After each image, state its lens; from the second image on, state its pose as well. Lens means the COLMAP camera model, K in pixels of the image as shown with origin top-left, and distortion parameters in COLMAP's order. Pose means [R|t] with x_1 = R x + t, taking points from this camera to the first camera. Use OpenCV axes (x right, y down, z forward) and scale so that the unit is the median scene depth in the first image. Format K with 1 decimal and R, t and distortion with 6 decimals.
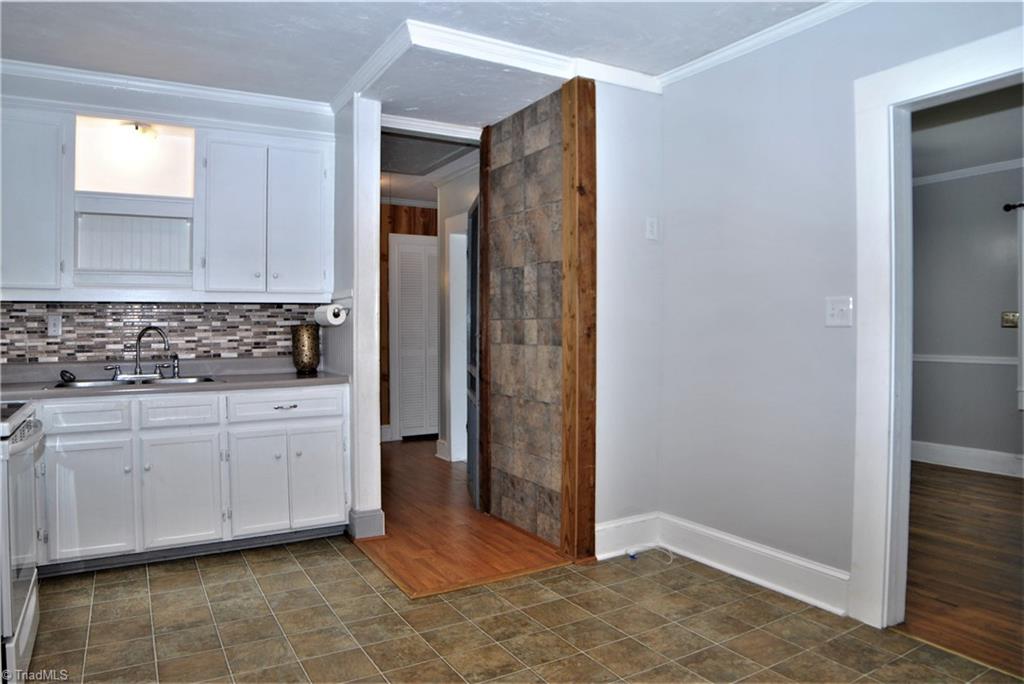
lens RADIAL K [[672.4, 0, 512.0], [0, 672.4, 342.0], [0, 0, 1]] dist [-0.122169, 0.056781]
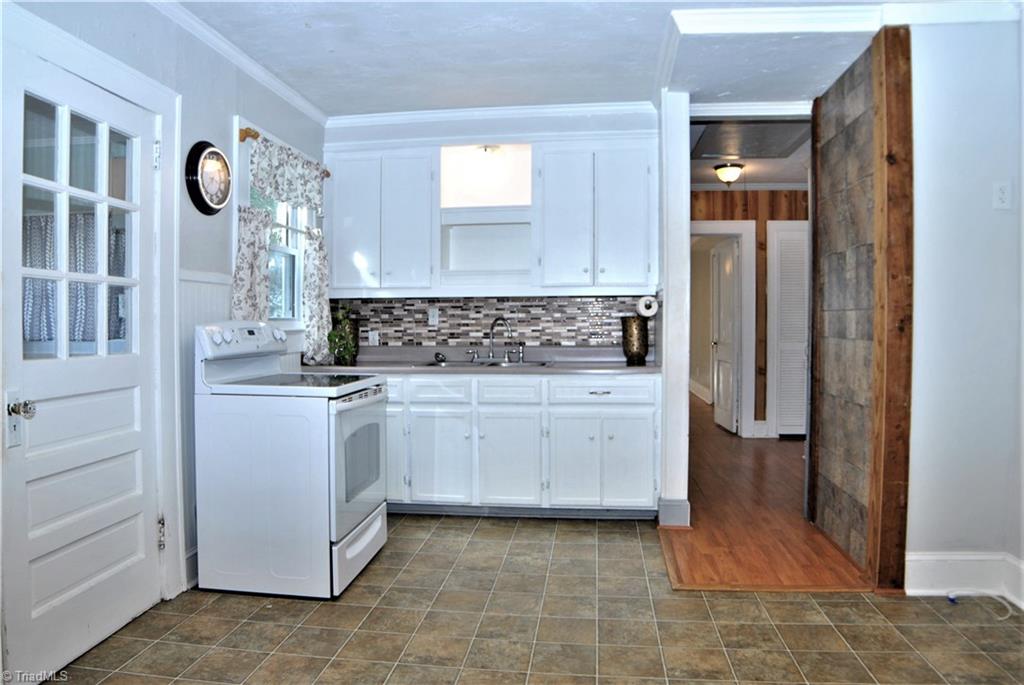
lens RADIAL K [[681.8, 0, 512.0], [0, 681.8, 342.5], [0, 0, 1]] dist [-0.125875, 0.057506]
pose [[0.793982, 0.021320, -0.607567, 0.214095], [-0.013188, 0.999754, 0.017847, -0.001067], [0.607798, -0.006158, 0.794068, 0.036867]]
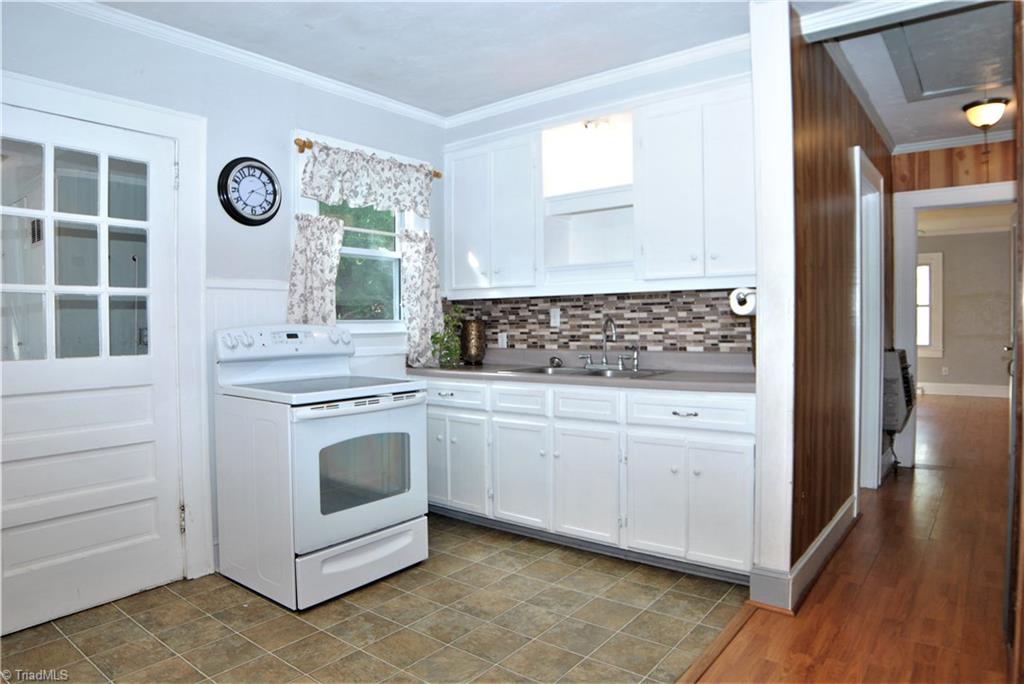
lens RADIAL K [[639.4, 0, 515.5], [0, 639.4, 338.9], [0, 0, 1]] dist [-0.119159, 0.047947]
pose [[0.369511, 0.025478, -0.928877, 0.318882], [-0.009675, 0.999675, 0.023572, -0.013285], [0.929176, 0.000277, 0.369638, 0.505986]]
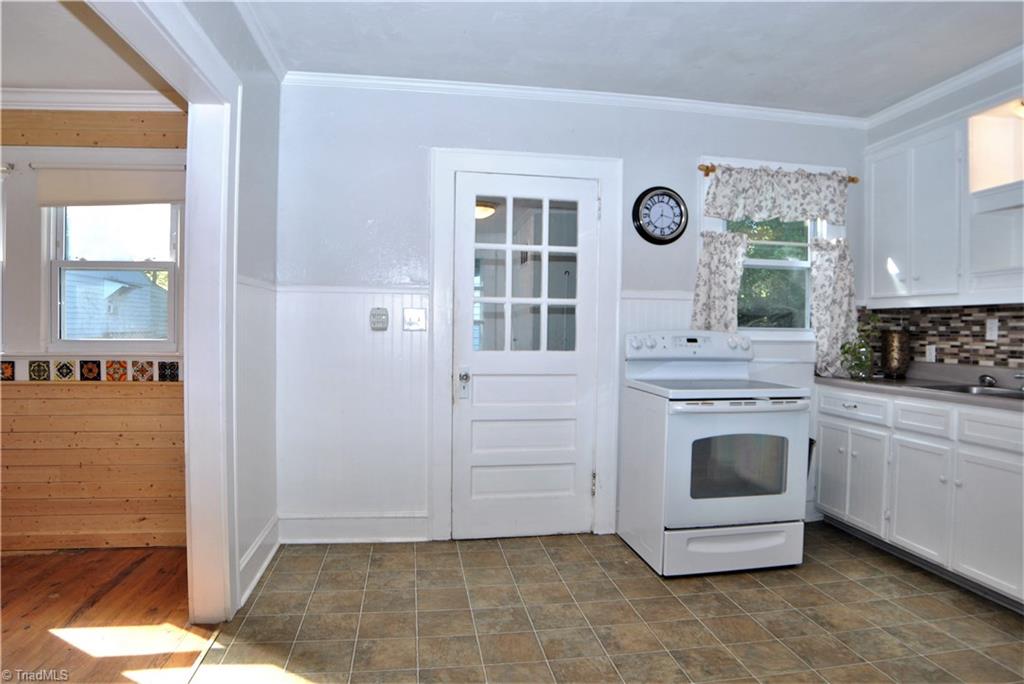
lens RADIAL K [[639.4, 0, 515.5], [0, 639.4, 338.9], [0, 0, 1]] dist [-0.119159, 0.047947]
pose [[-0.362706, 0.016817, -0.931752, 0.419820], [-0.028322, 0.999176, 0.029060, -0.017186], [0.931473, 0.036930, -0.361931, 0.644750]]
